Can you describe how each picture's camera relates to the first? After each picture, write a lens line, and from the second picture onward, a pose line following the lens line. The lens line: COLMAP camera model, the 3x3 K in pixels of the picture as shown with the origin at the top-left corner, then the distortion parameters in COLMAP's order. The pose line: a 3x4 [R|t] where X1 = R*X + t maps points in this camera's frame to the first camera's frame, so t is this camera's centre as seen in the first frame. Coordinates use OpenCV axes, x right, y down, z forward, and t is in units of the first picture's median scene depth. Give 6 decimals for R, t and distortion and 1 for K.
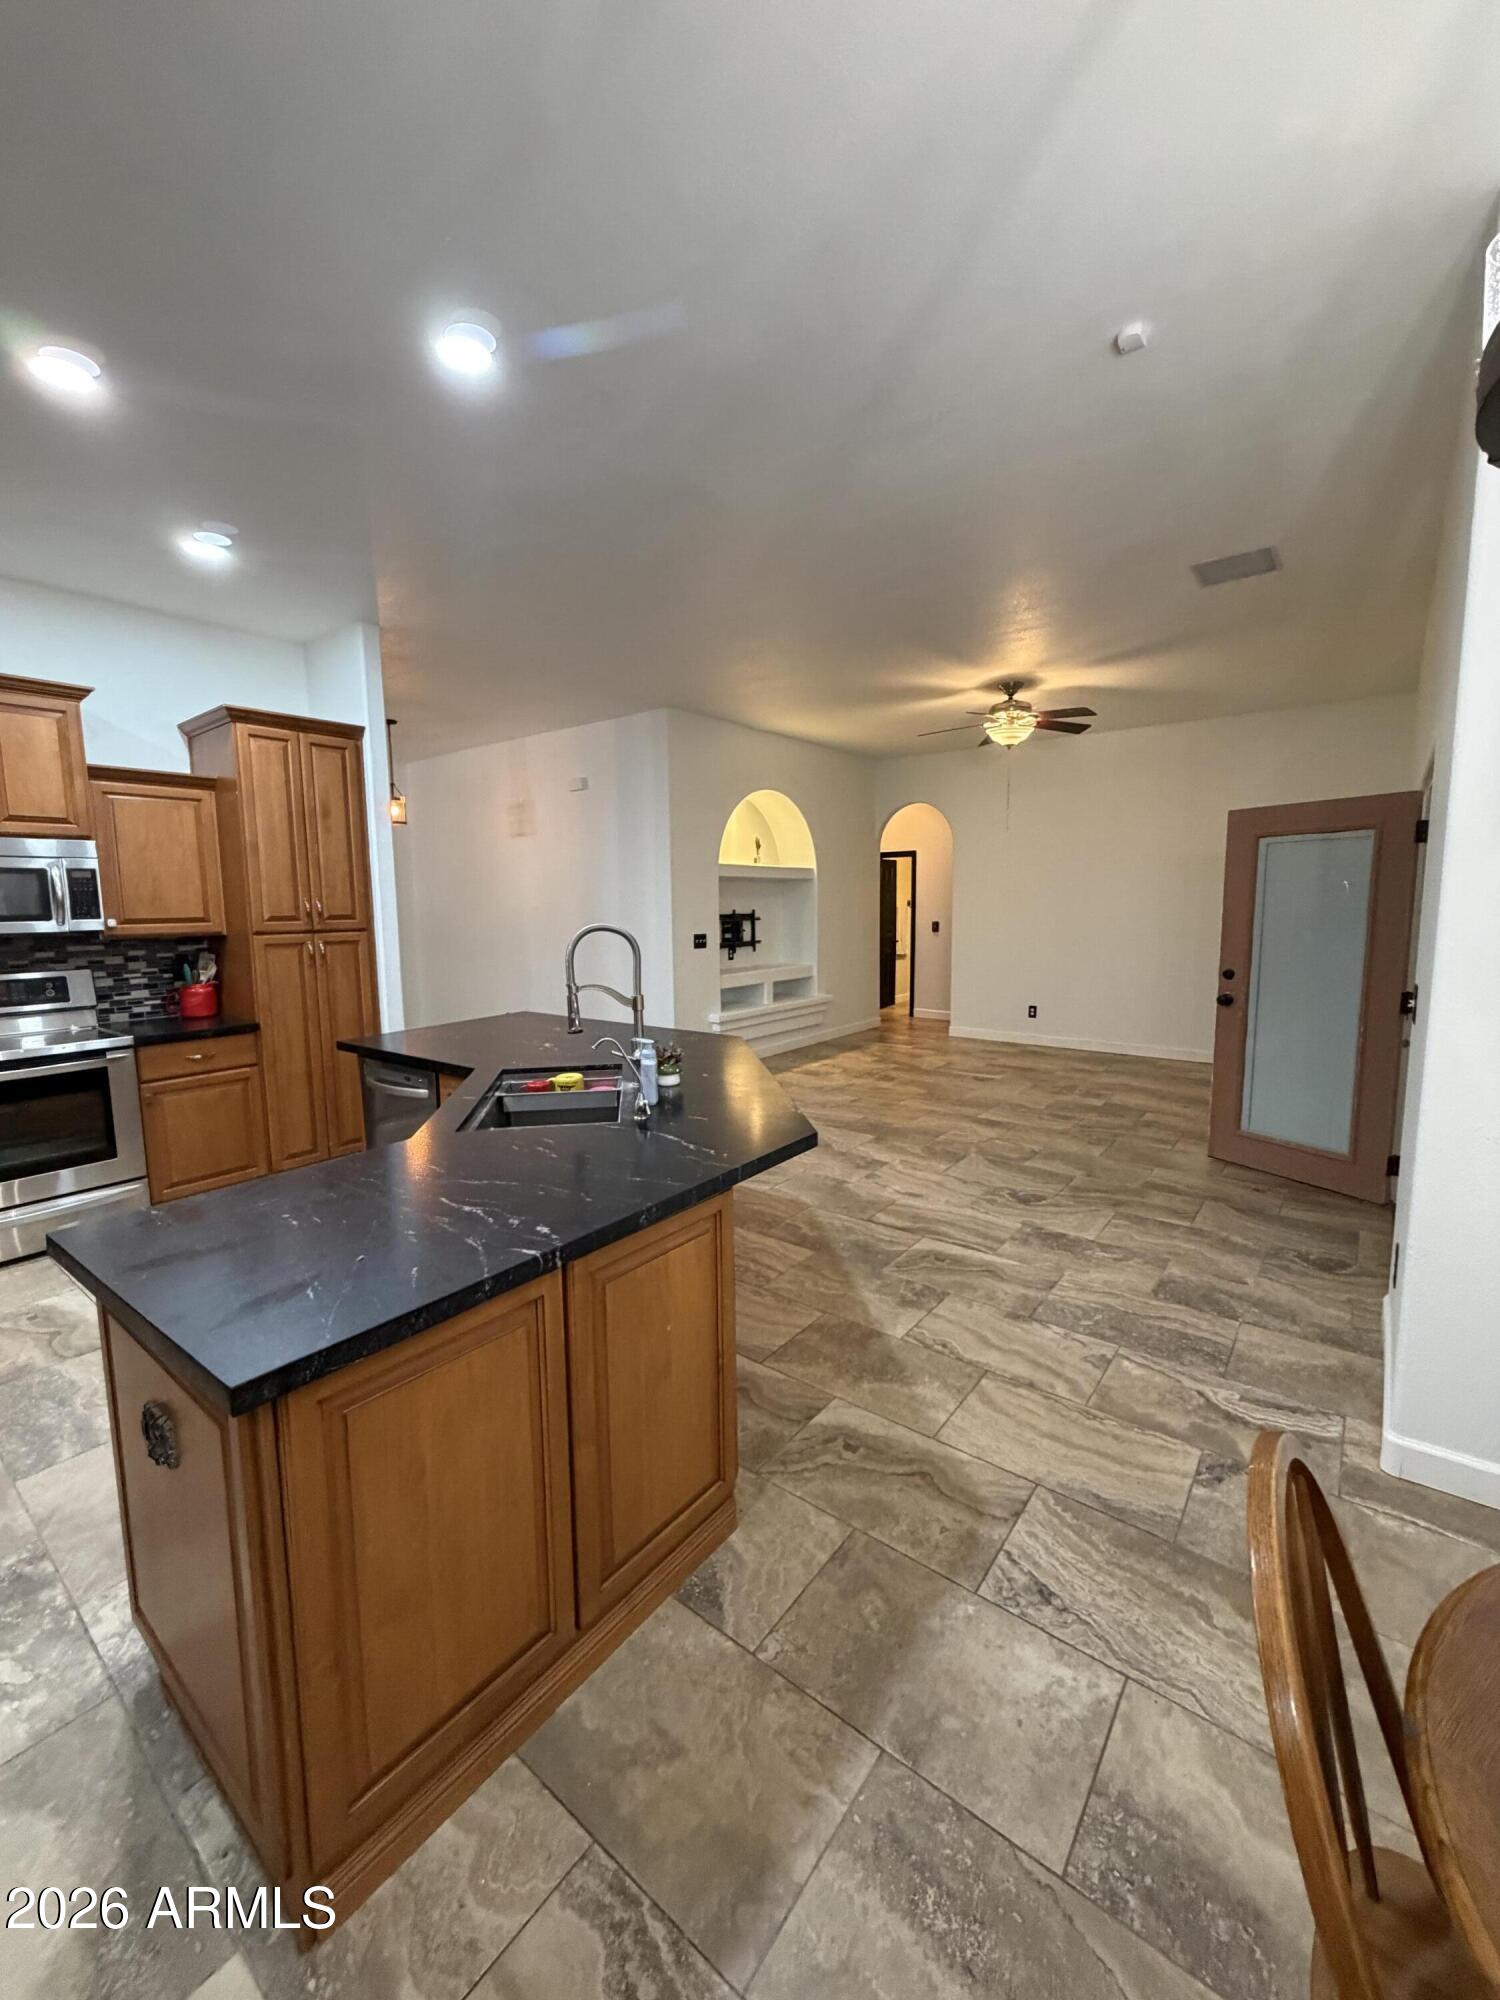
lens RADIAL K [[802.4, 0, 750.0], [0, 802.4, 1000.0], [0, 0, 1]] dist [-0.000399, -0.000006]
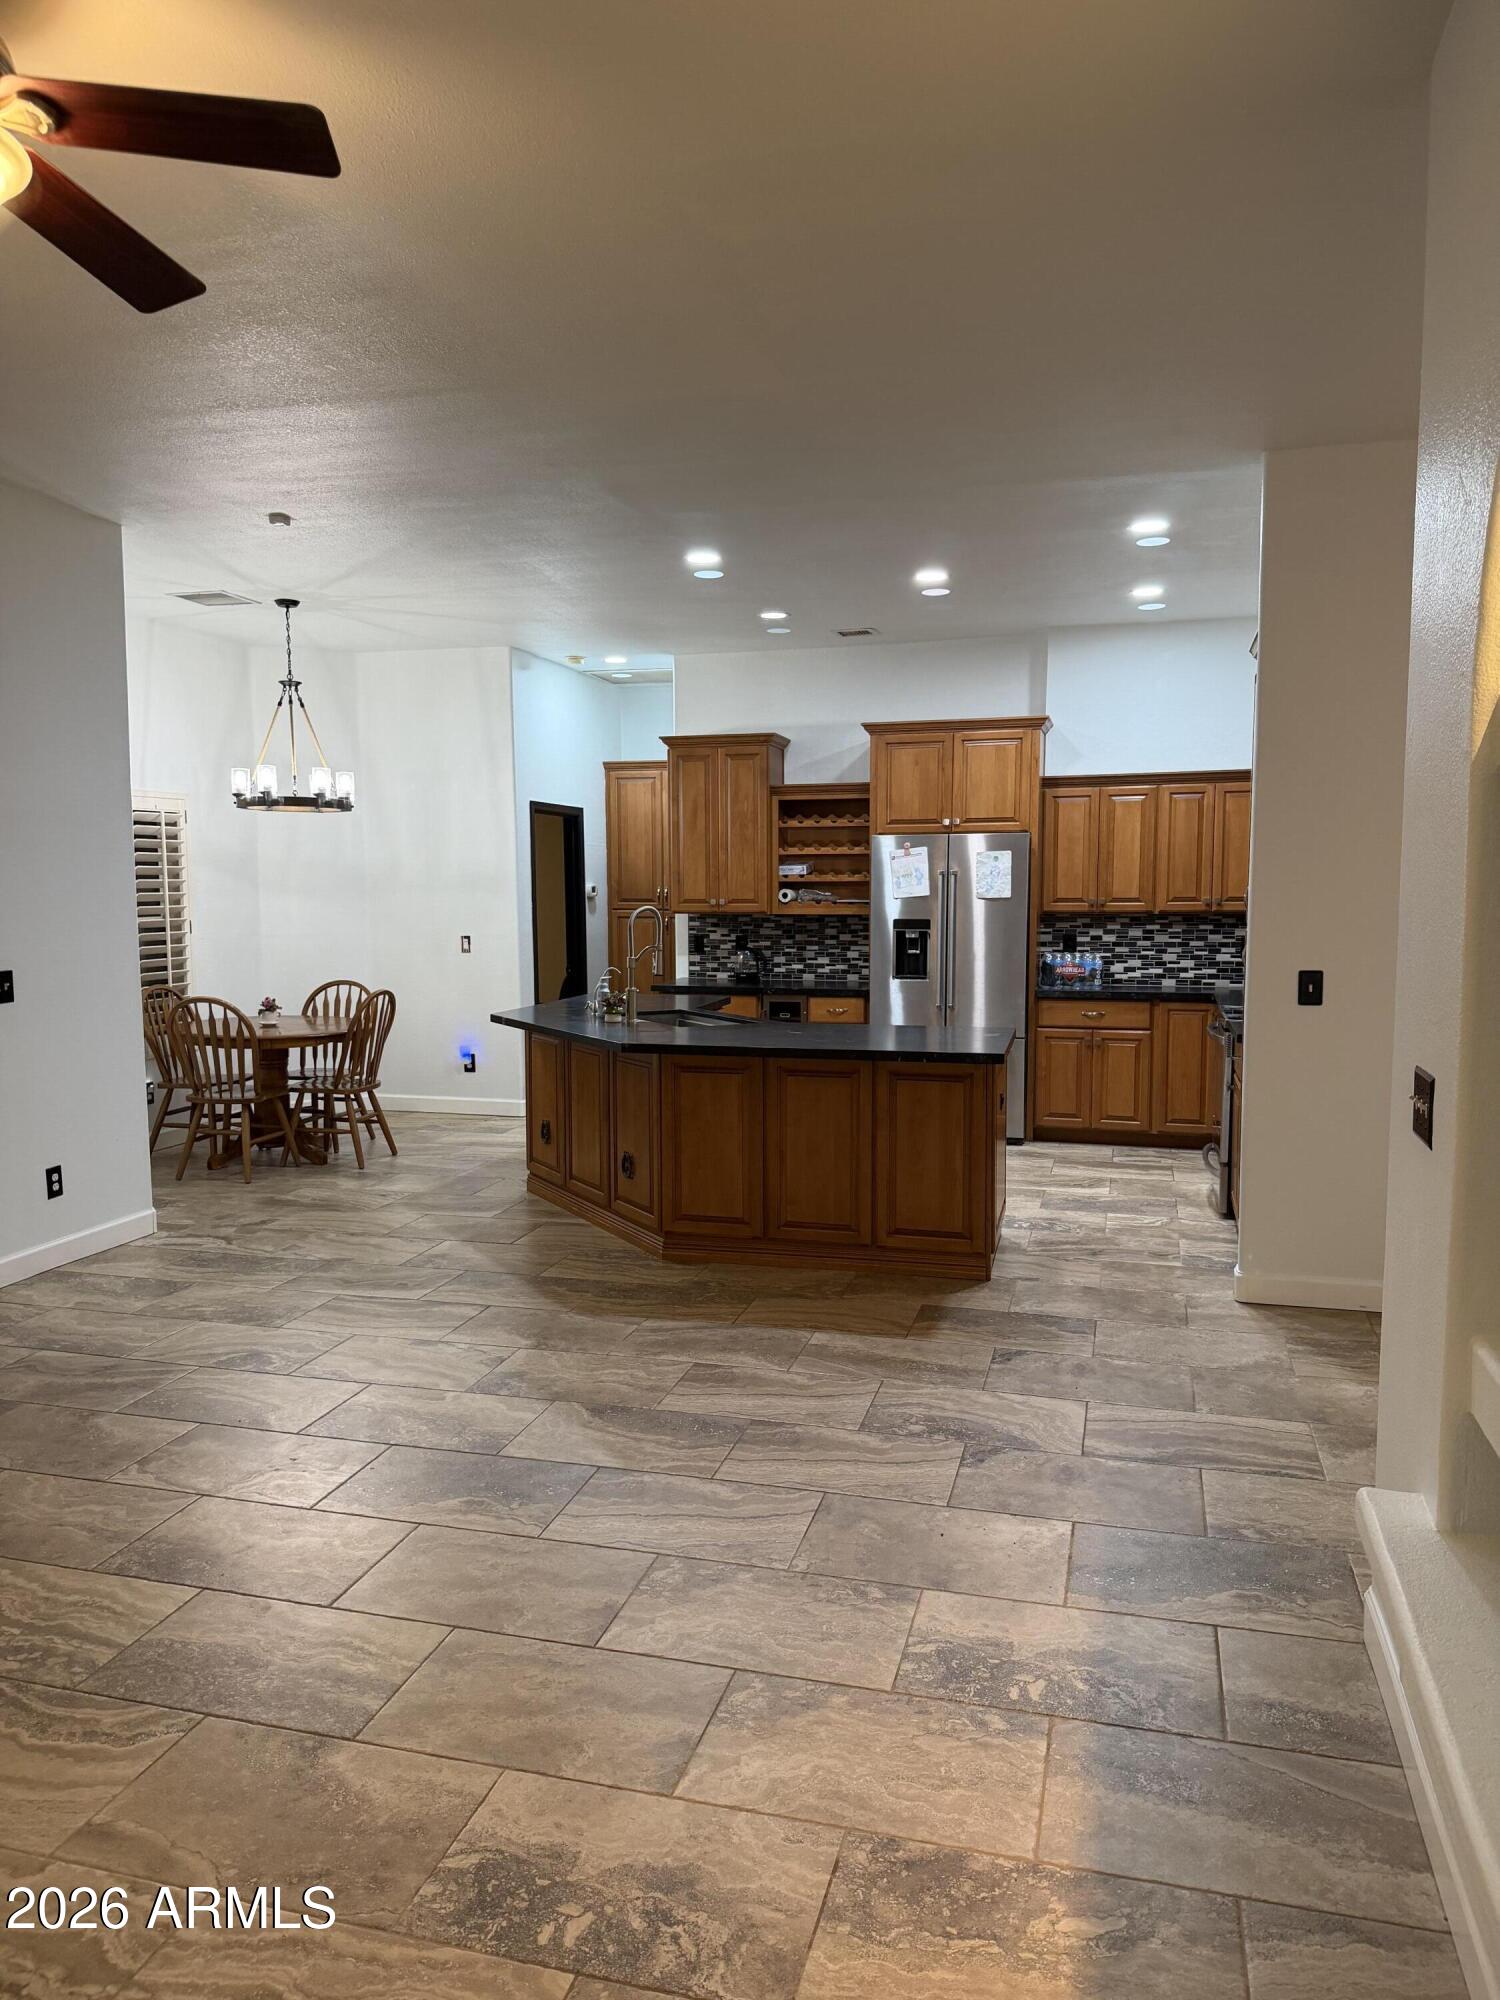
lens RADIAL K [[1387.4, 0, 745.9], [0, 1387.4, 1009.3], [0, 0, 1]] dist [0.180027, -0.395317]
pose [[-0.924749, 0.048001, -0.377539, 0.419236], [-0.035239, 0.976953, 0.210524, -0.304179], [0.378944, 0.207986, -0.901745, 2.283877]]
